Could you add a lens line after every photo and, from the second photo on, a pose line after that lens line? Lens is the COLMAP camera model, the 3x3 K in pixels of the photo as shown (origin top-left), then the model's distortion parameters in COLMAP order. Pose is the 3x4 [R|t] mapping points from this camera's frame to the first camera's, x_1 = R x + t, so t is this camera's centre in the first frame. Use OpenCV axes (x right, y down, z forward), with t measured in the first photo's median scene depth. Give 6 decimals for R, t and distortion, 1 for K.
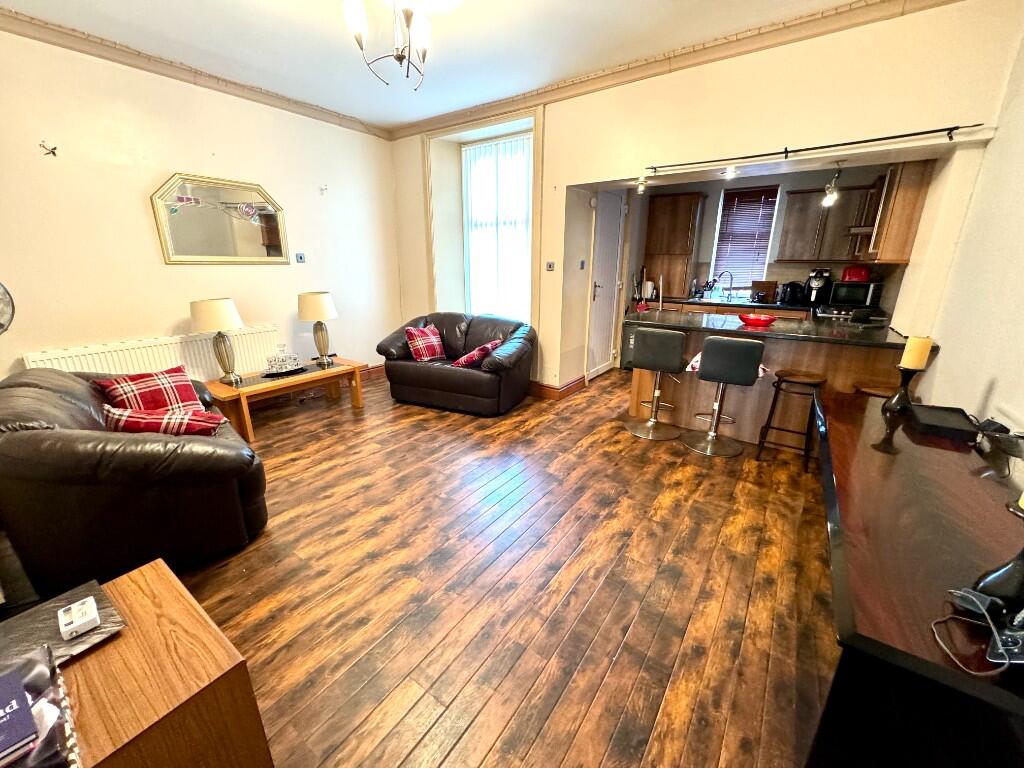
lens RADIAL K [[409.0, 0, 512.0], [0, 409.0, 384.0], [0, 0, 1]] dist [-0.001333, -0.000296]
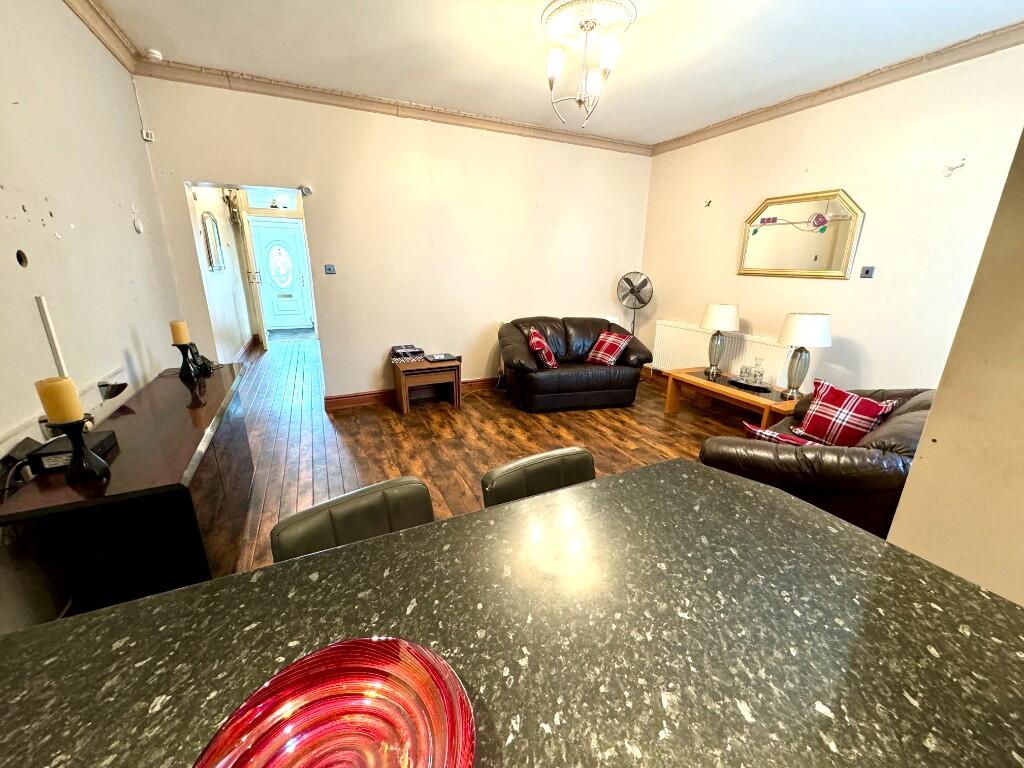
lens RADIAL K [[409.0, 0, 512.0], [0, 409.0, 384.0], [0, 0, 1]] dist [-0.001333, -0.000296]
pose [[-0.495728, 0.237533, -0.835363, 0.859841], [-0.265364, 0.874442, 0.406120, -0.436297], [0.826944, 0.423000, -0.370452, 1.382299]]
